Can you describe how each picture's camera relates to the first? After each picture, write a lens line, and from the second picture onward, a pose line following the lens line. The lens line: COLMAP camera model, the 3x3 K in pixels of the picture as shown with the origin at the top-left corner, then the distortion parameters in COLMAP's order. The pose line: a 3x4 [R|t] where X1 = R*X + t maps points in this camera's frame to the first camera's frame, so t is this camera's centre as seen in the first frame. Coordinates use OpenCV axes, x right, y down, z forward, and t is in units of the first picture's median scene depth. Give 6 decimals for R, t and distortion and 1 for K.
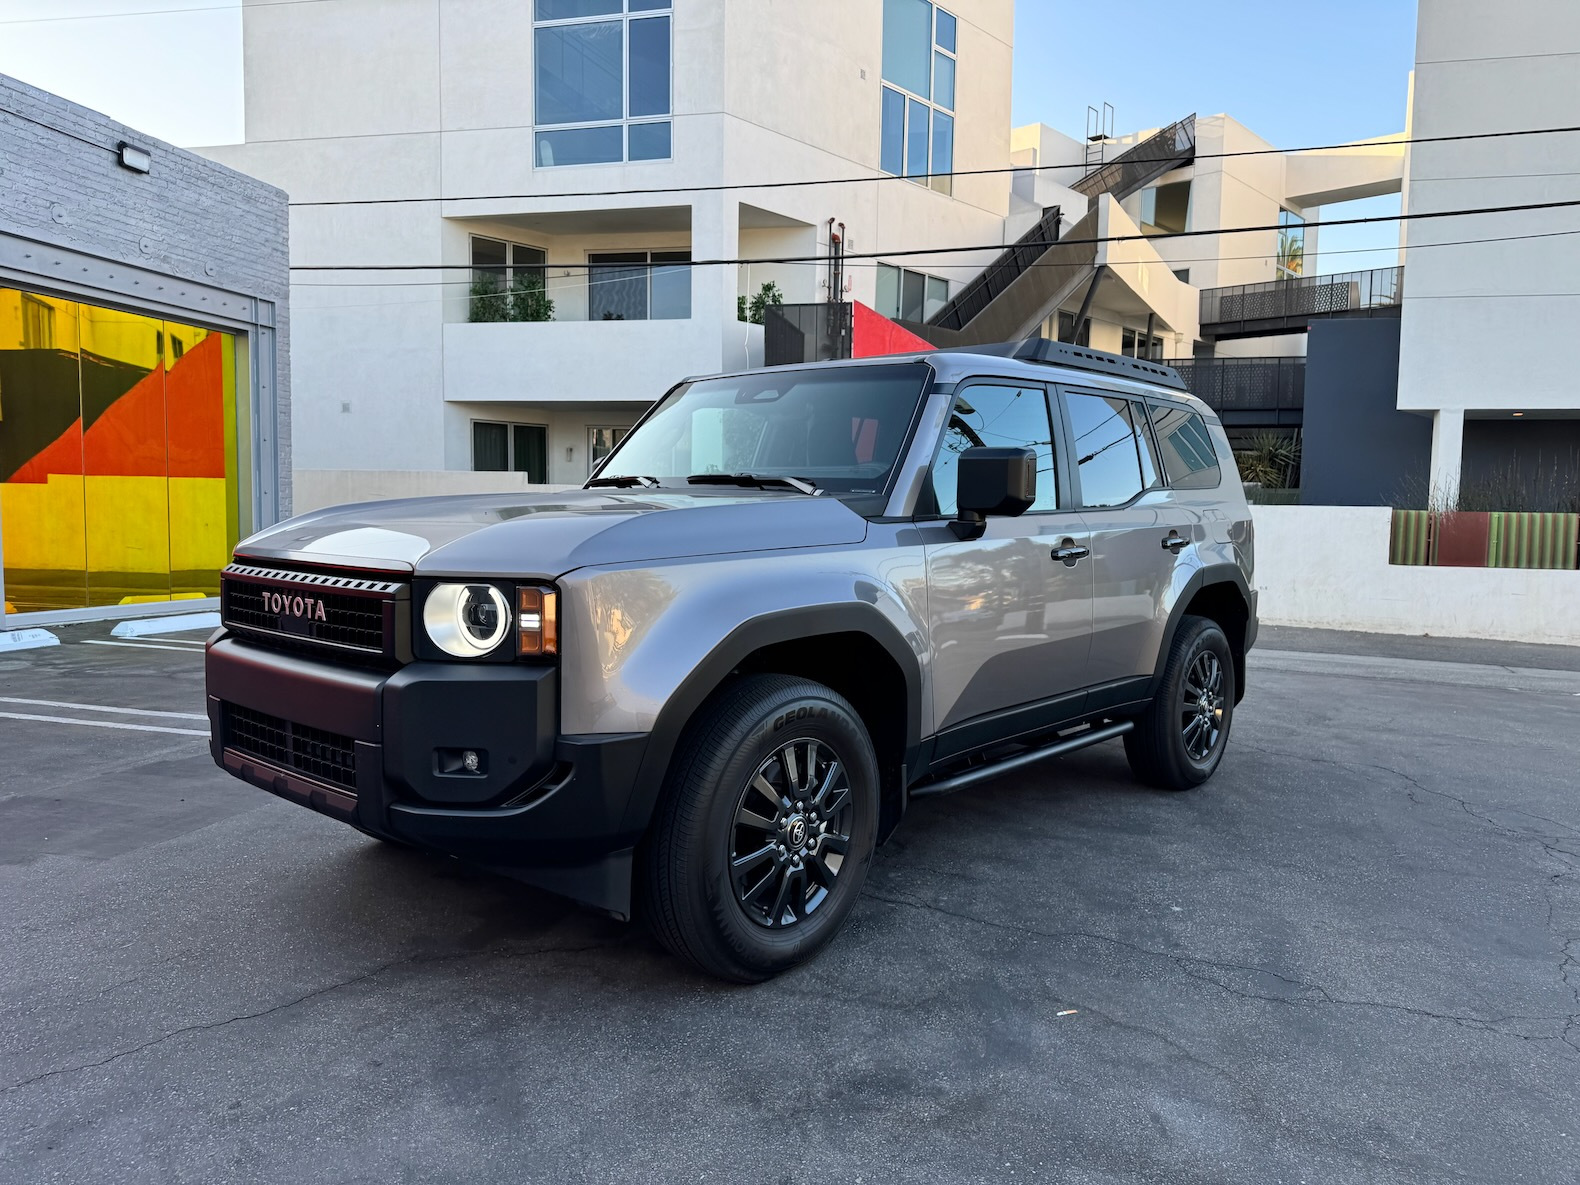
lens RADIAL K [[1091.2, 0, 791.4], [0, 1091.2, 593.0], [0, 0, 1]] dist [0.026811, -0.038006]
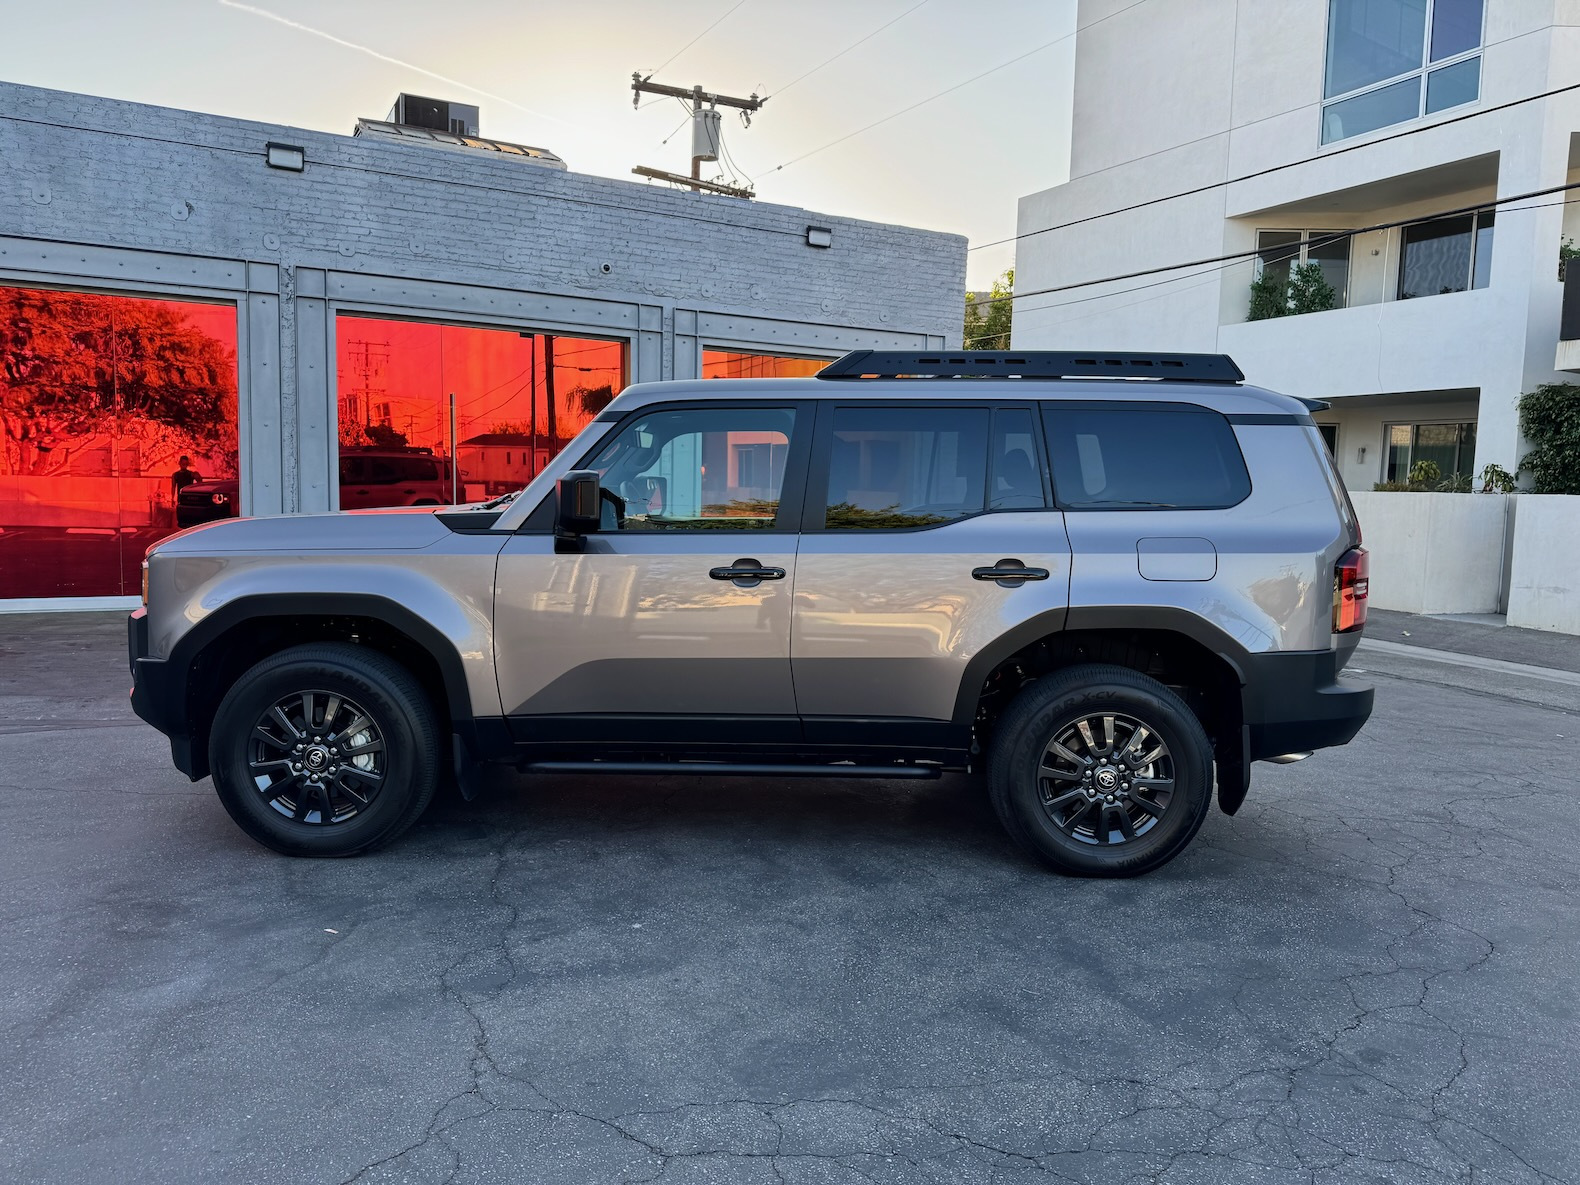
lens RADIAL K [[1091.2, 0, 798.5], [0, 1091.2, 603.6], [0, 0, 1]] dist [0.026811, -0.038006]
pose [[0.675509, 0.075914, -0.733433, 0.650713], [-0.070869, 0.996765, 0.037897, -0.031716], [0.733938, 0.026378, 0.678704, 0.232648]]
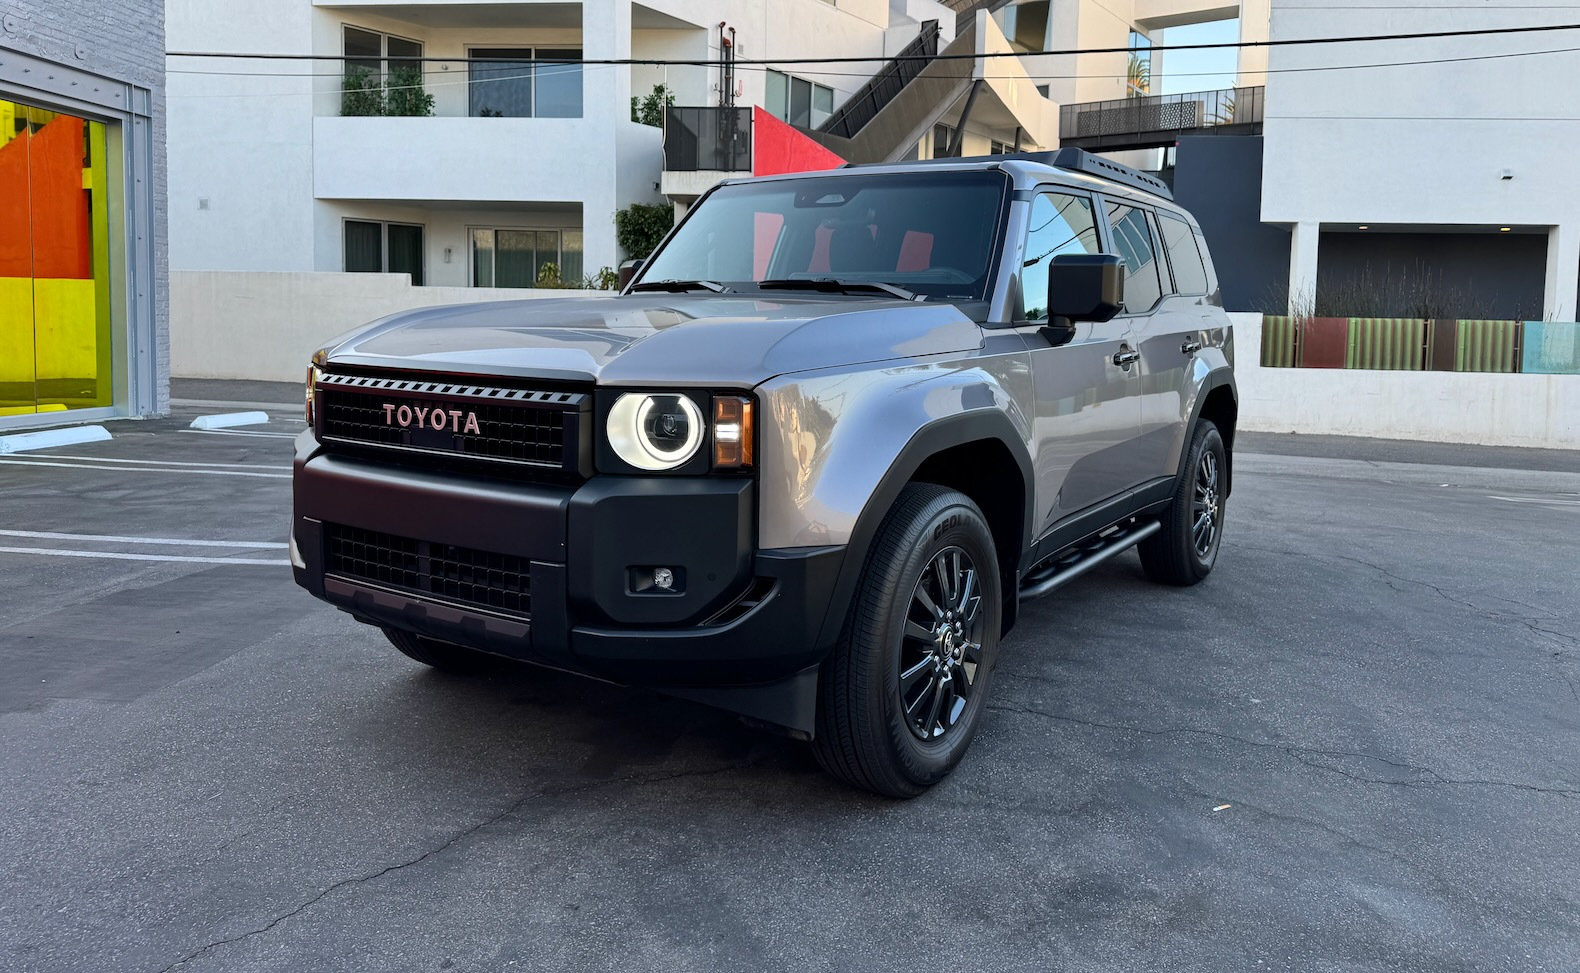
lens RADIAL K [[1090.5, 0, 799.9], [0, 1090.5, 391.0], [0, 0, 1]] dist [0.023596, -0.034605]
pose [[0.990280, -0.007376, 0.138891, -0.121444], [0.008177, 0.999953, -0.005201, -0.001935], [-0.138846, 0.006286, 0.990294, 0.017213]]
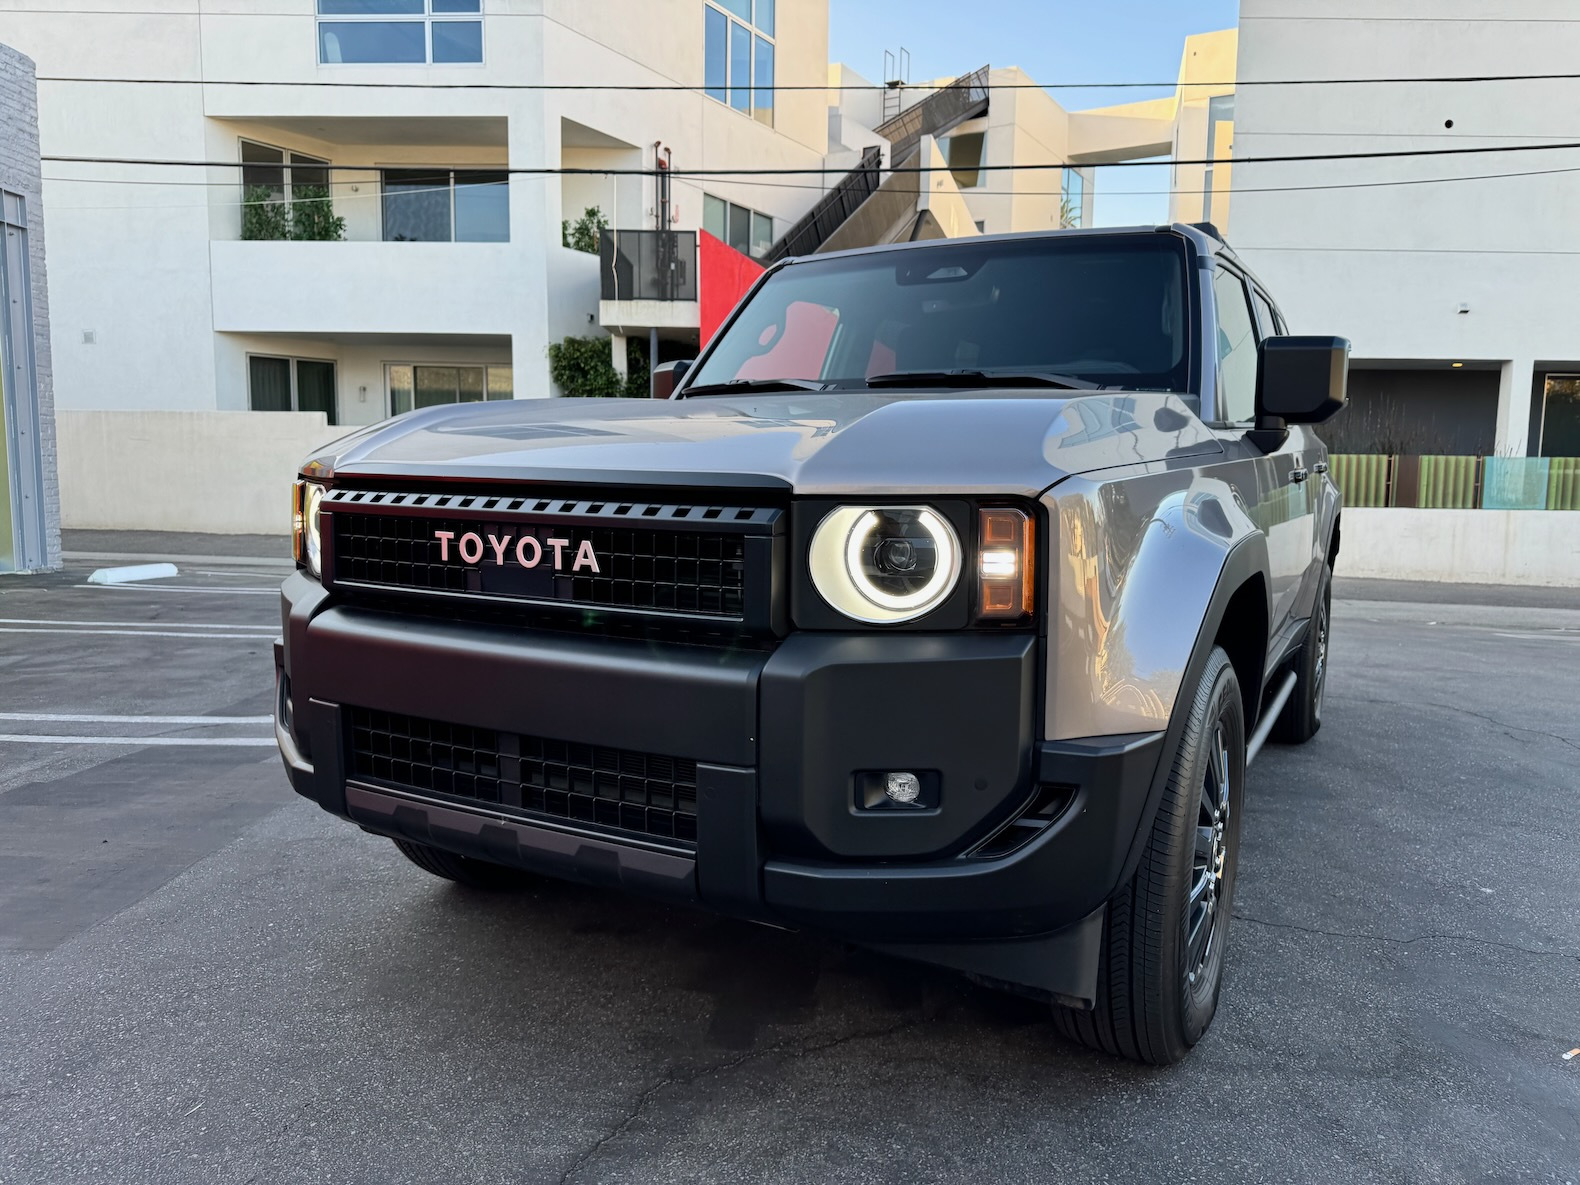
lens RADIAL K [[1091.2, 0, 798.5], [0, 1091.2, 597.5], [0, 0, 1]] dist [0.026811, -0.038006]
pose [[0.977273, -0.029817, 0.209876, -0.190535], [0.019821, 0.998574, 0.049571, 0.004680], [-0.211055, -0.044285, 0.976470, 0.162899]]
